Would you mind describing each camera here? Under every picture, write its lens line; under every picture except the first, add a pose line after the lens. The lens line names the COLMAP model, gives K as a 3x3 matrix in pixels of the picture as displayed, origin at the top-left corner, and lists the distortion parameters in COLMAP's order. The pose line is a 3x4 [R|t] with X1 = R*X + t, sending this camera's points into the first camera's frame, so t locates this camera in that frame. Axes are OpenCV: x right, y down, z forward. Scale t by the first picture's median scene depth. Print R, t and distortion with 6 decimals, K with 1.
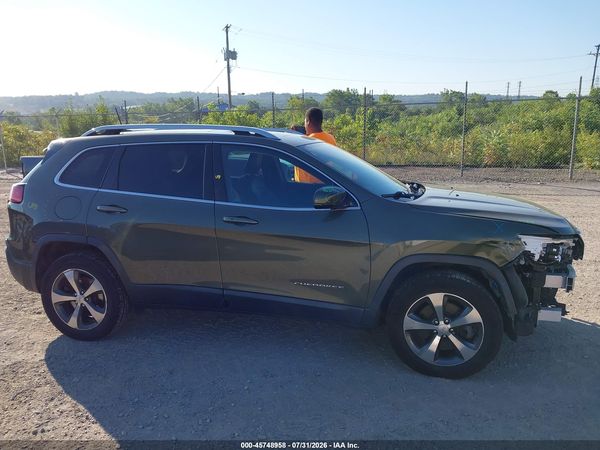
lens RADIAL K [[488.7, 0, 293.7], [0, 488.7, 224.5], [0, 0, 1]] dist [0.006319, -0.010154]
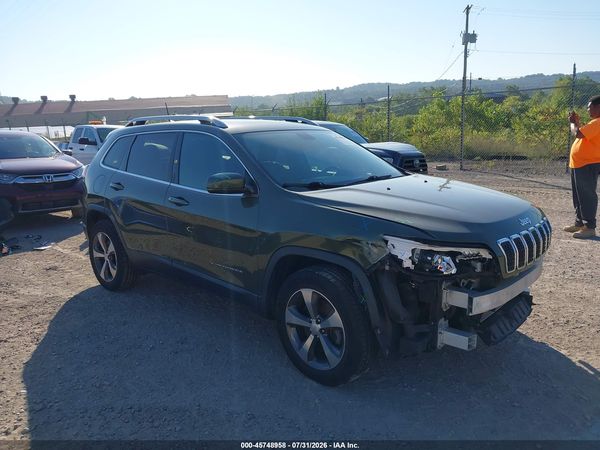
lens RADIAL K [[488.7, 0, 293.7], [0, 488.7, 224.5], [0, 0, 1]] dist [0.006319, -0.010154]
pose [[0.868317, 0.082644, -0.489077, 0.701492], [-0.072715, 0.996578, 0.039301, -0.018425], [0.490652, 0.001437, 0.871355, 0.161231]]
